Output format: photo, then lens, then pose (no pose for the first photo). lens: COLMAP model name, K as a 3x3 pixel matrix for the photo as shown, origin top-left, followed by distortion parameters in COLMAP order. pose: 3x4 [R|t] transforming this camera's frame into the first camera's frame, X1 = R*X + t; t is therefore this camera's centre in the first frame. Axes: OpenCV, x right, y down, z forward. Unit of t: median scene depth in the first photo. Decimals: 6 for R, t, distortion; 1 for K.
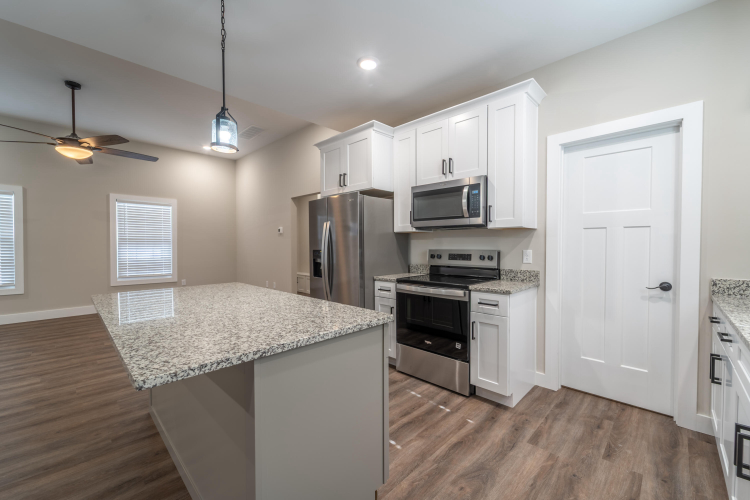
lens RADIAL K [[303.9, 0, 377.1], [0, 303.9, 251.4], [0, 0, 1]] dist [0.000694, -0.000436]
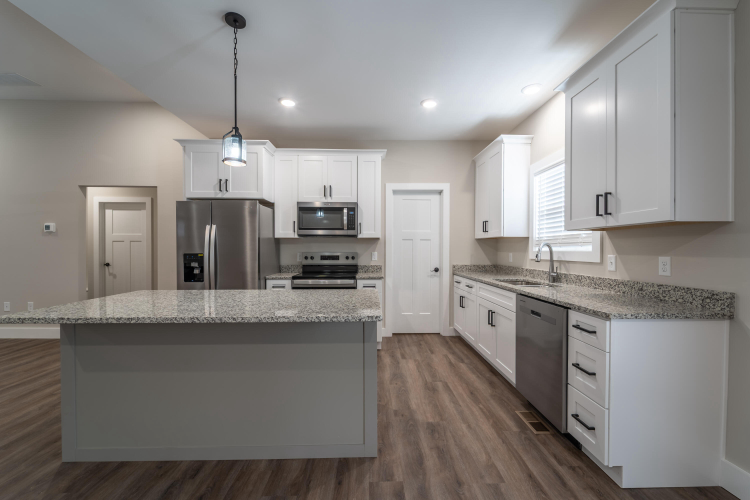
lens RADIAL K [[302.6, 0, 377.5], [0, 302.6, 251.3], [0, 0, 1]] dist [-0.000218, -0.000468]
pose [[0.698601, -0.002511, 0.715507, -0.627626], [0.012166, 0.999891, -0.008370, 0.004291], [-0.715408, 0.014553, 0.698556, -0.107072]]
